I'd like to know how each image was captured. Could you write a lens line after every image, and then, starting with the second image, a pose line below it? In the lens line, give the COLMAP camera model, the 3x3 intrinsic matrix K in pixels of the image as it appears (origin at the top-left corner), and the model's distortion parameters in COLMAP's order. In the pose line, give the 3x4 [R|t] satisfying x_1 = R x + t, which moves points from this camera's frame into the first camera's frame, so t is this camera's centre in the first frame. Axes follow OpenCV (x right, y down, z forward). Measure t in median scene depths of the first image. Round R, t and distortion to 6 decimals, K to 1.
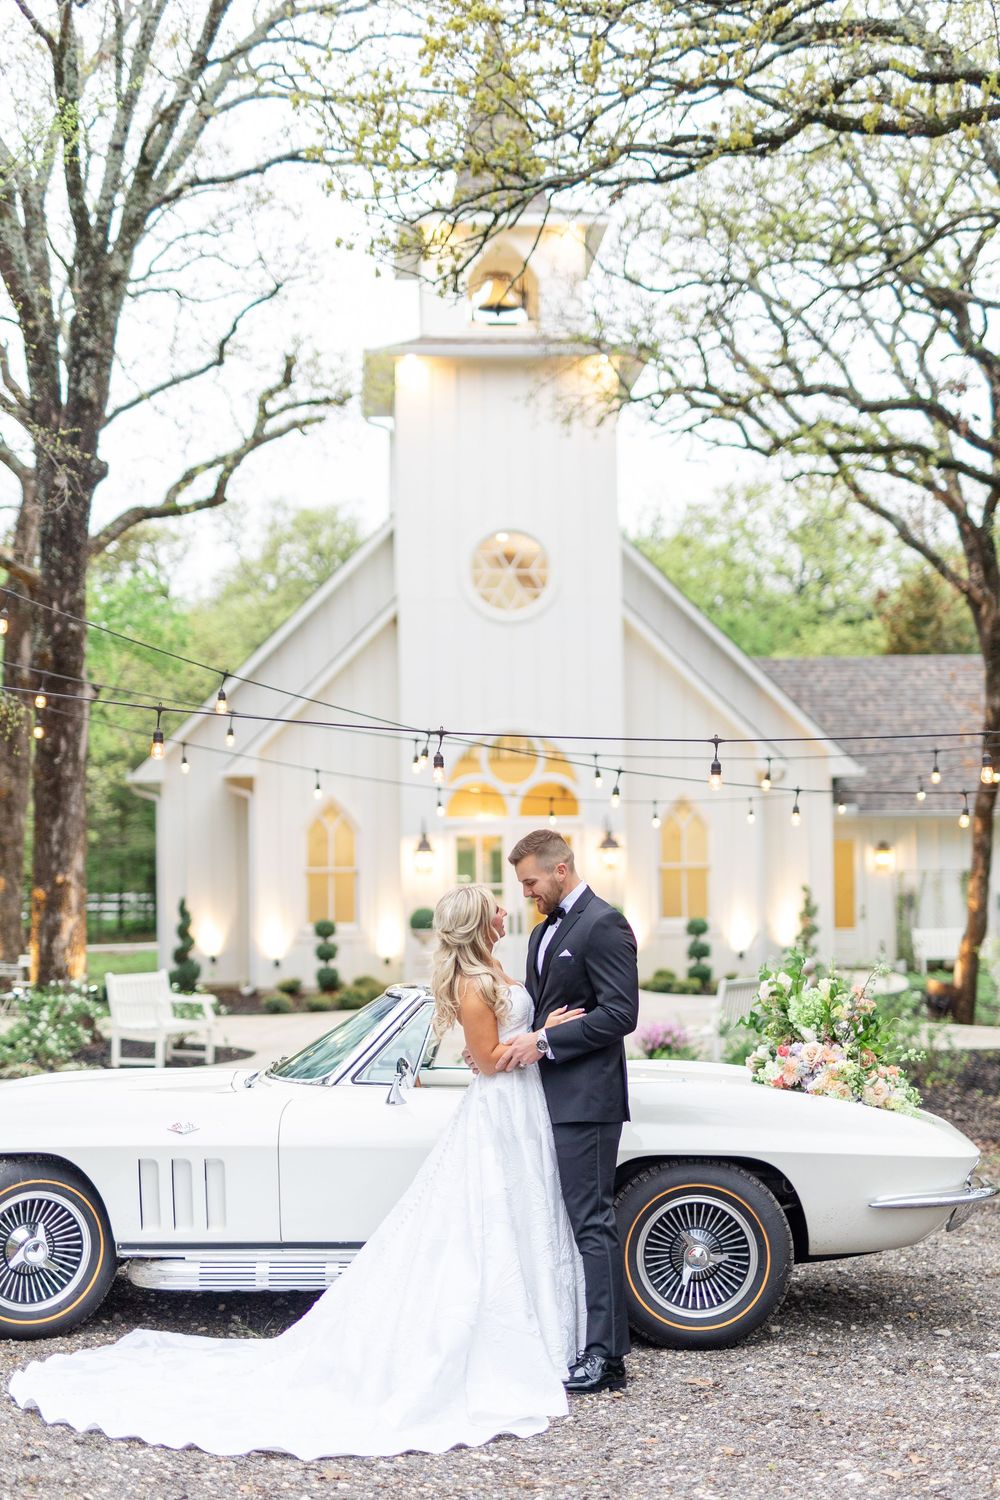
lens RADIAL K [[2599.8, 0, 468.6], [0, 2599.8, 795.4], [0, 0, 1]] dist [0.019066, 0.000000]
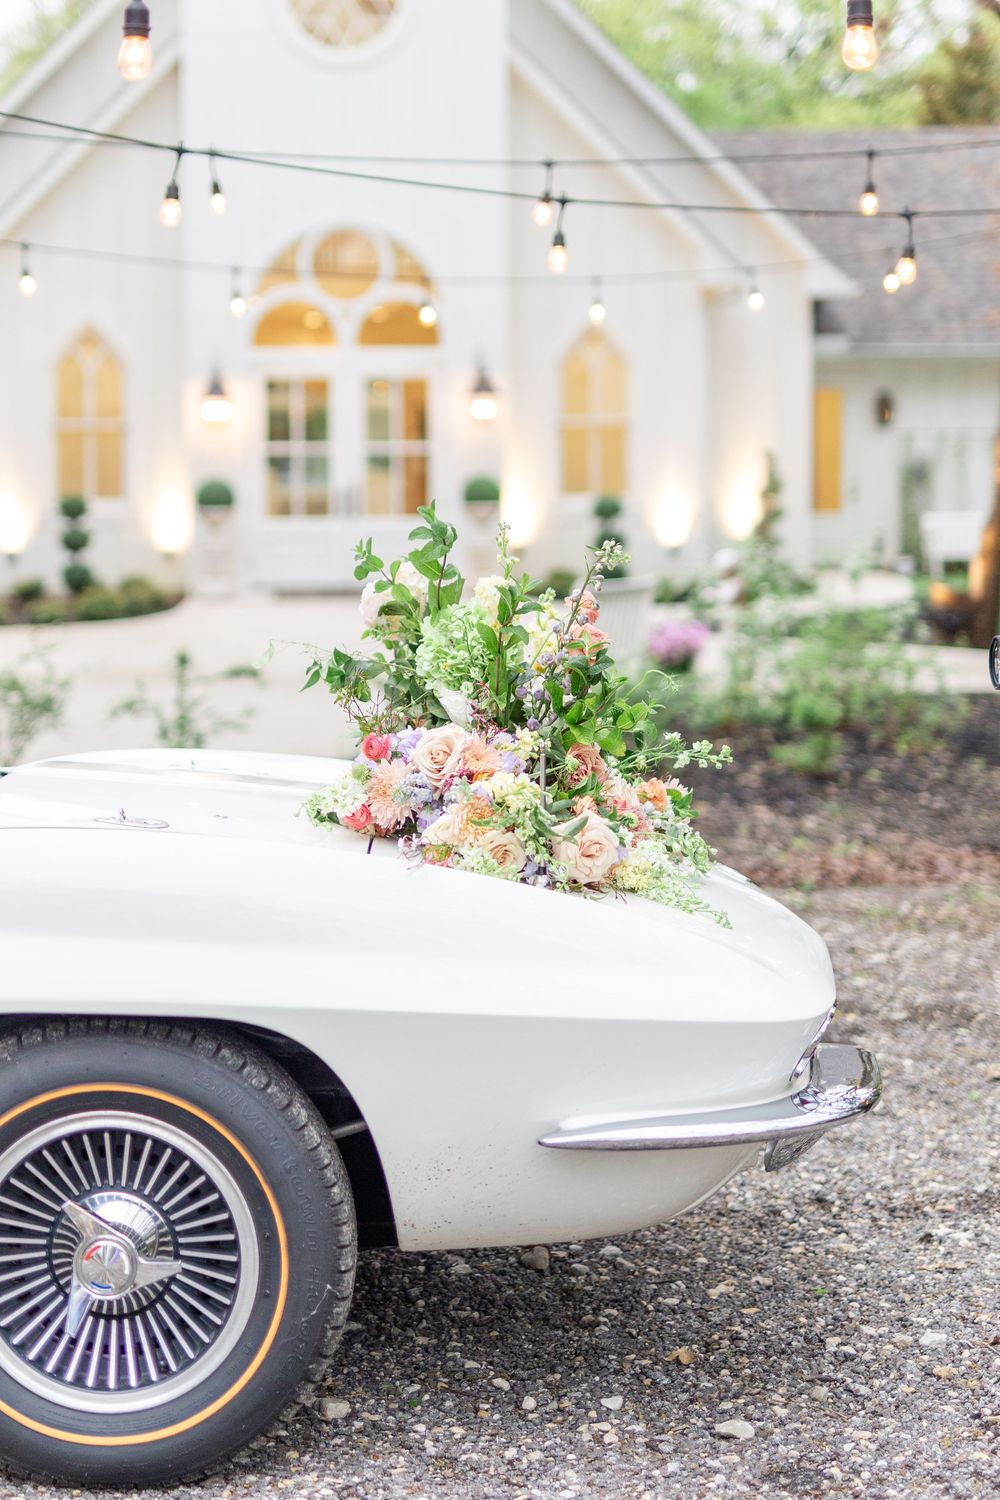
lens RADIAL K [[2599.8, 0, 463.6], [0, 2599.8, 668.7], [0, 0, 1]] dist [0.019066, 0.000000]
pose [[0.999180, 0.007441, -0.039802, 0.089483], [-0.003309, 0.994685, 0.102907, 0.025185], [0.040356, -0.102691, 0.993894, 0.346488]]
